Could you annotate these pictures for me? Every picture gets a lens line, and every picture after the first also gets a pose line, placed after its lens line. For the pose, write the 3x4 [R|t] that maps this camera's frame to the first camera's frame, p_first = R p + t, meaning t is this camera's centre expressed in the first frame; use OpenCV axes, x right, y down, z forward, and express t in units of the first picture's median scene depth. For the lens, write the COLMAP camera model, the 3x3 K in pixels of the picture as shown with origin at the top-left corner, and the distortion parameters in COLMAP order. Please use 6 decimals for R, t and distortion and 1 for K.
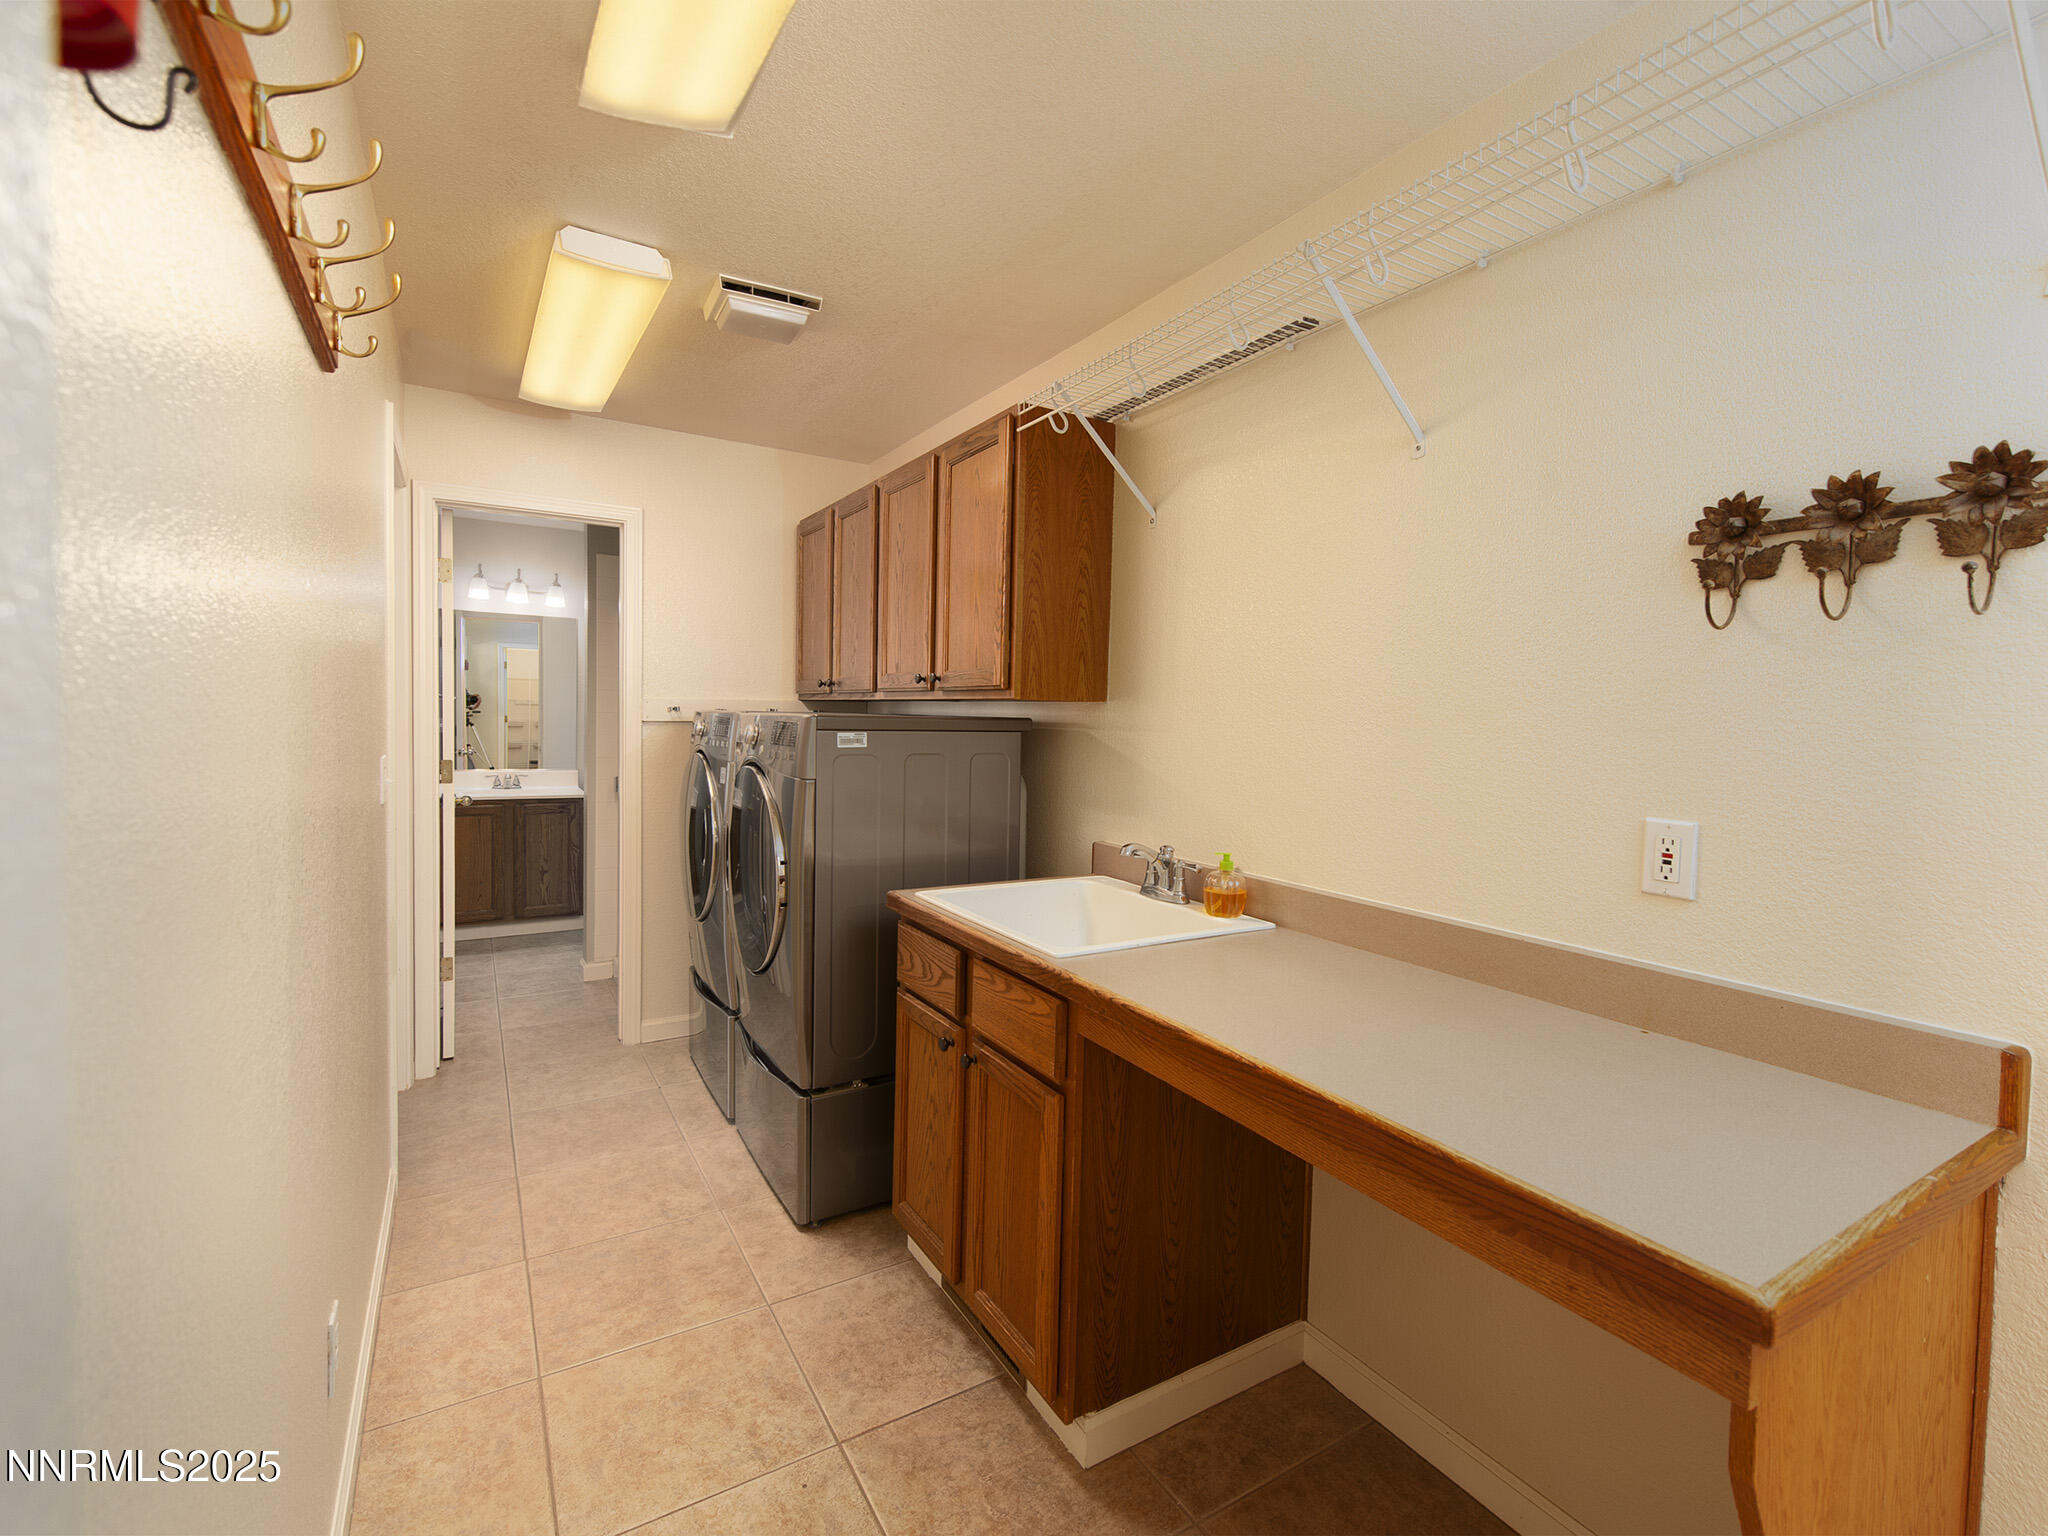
lens RADIAL K [[949.2, 0, 1022.6], [0, 949.2, 728.8], [0, 0, 1]] dist [0.024142, -0.007731]
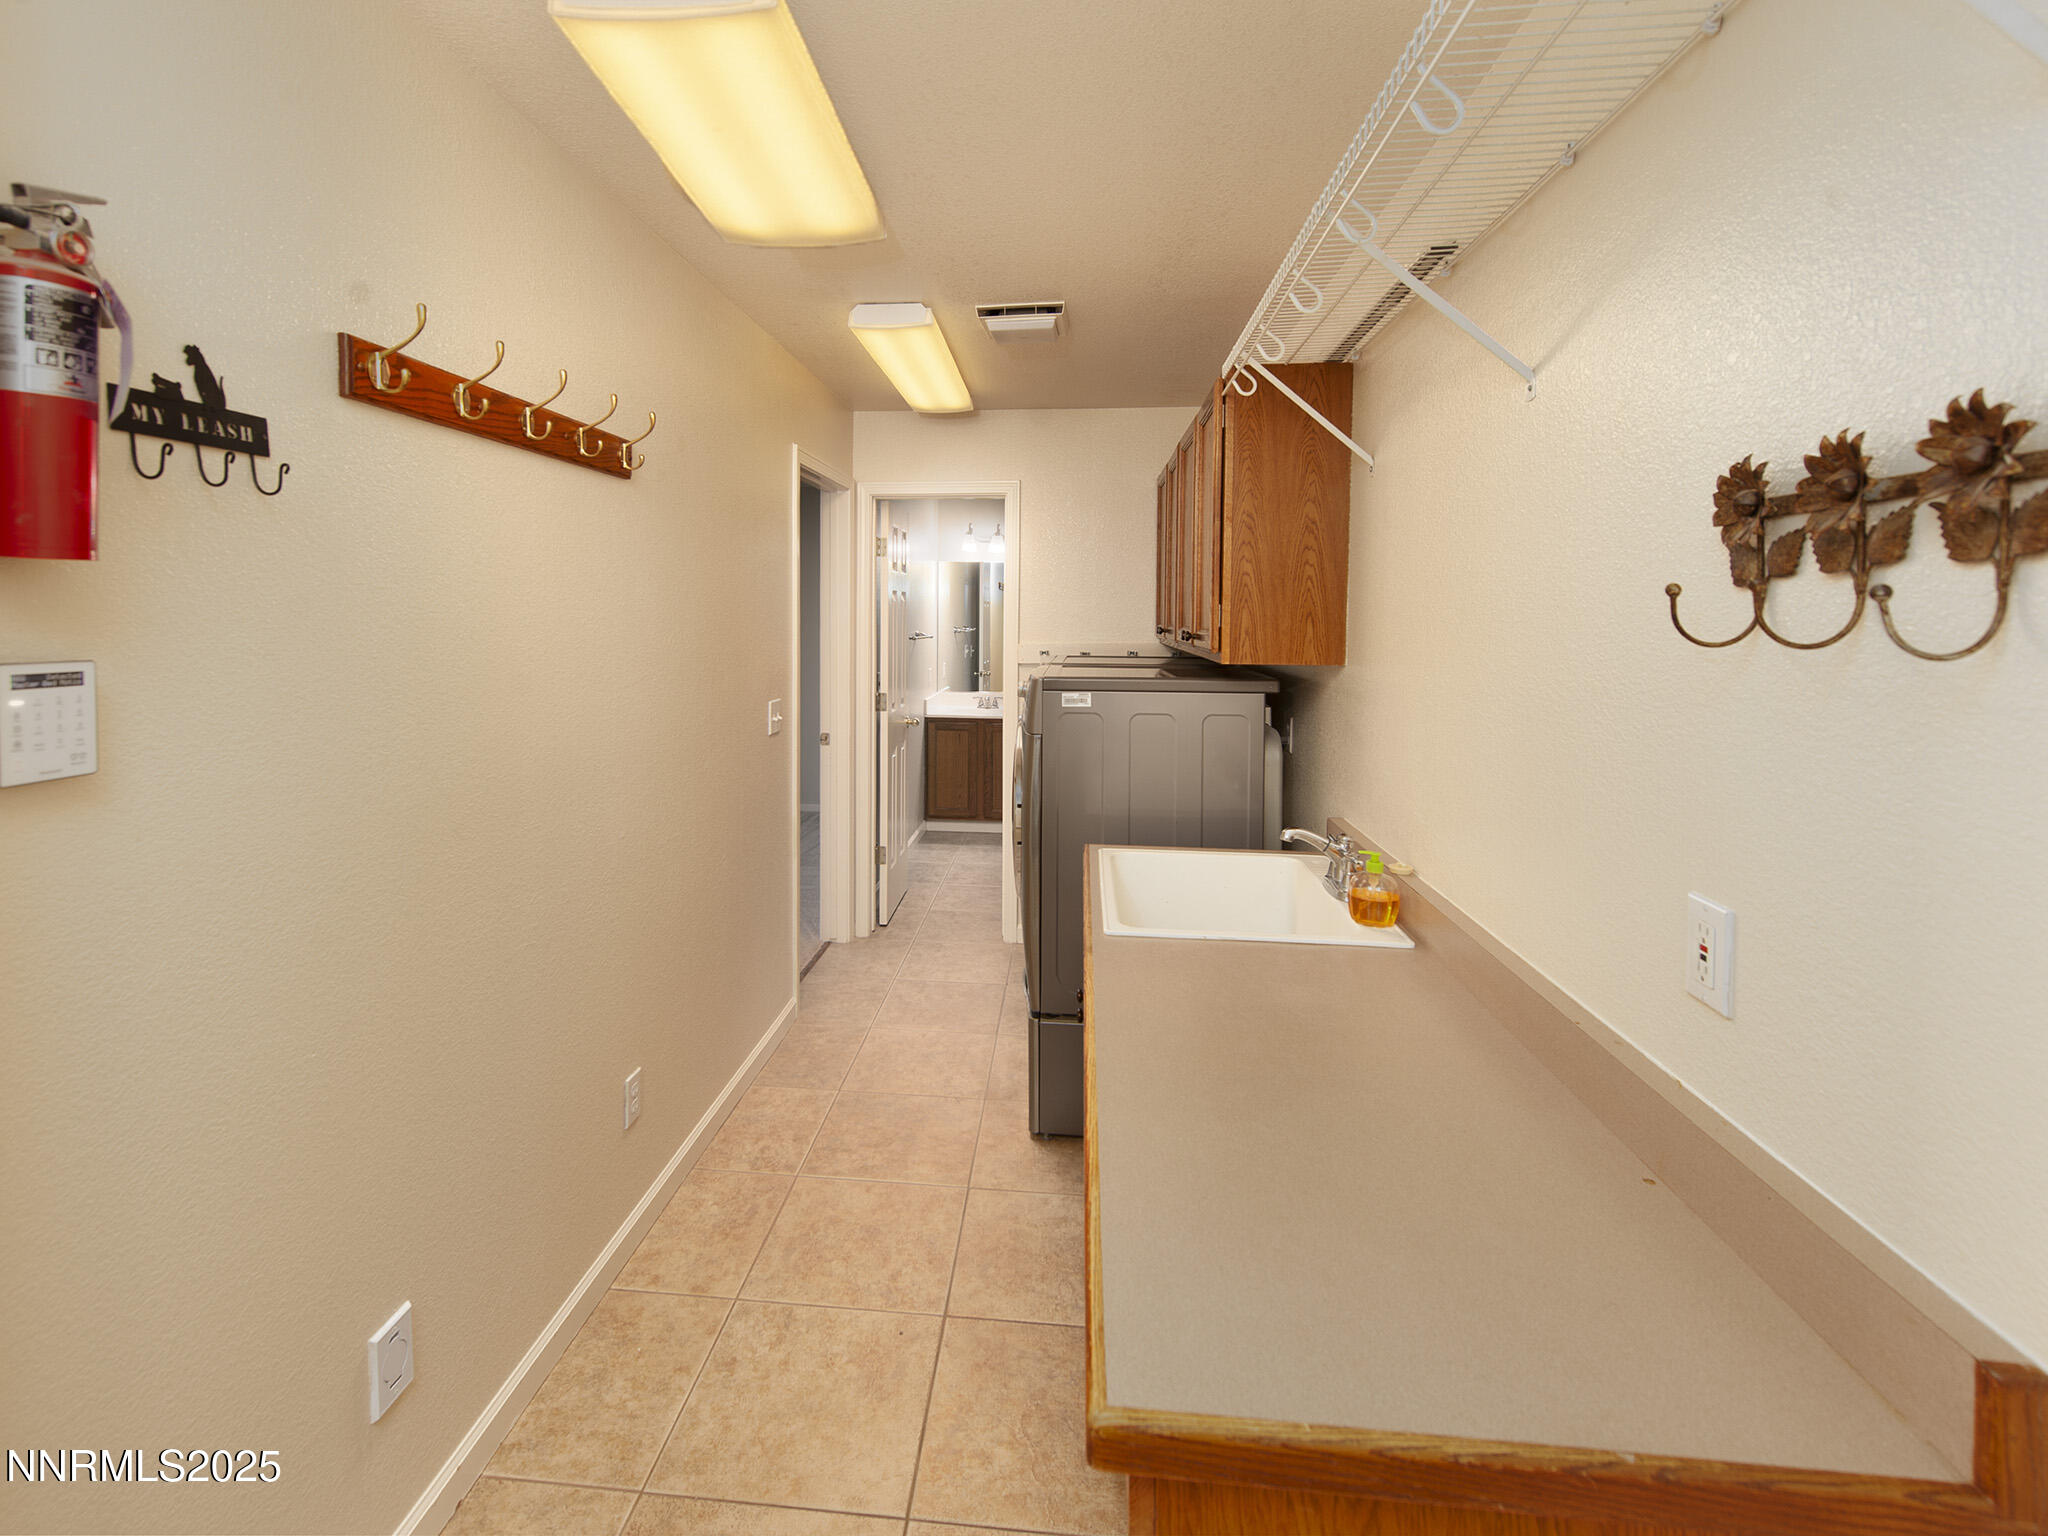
lens RADIAL K [[969.4, 0, 965.4], [0, 969.4, 615.2], [0, 0, 1]] dist [0.020443, -0.000672]
pose [[0.792901, -0.013132, -0.609209, 0.485386], [0.000113, 0.999771, -0.021403, -0.074593], [0.609351, 0.016901, 0.792721, 0.042630]]
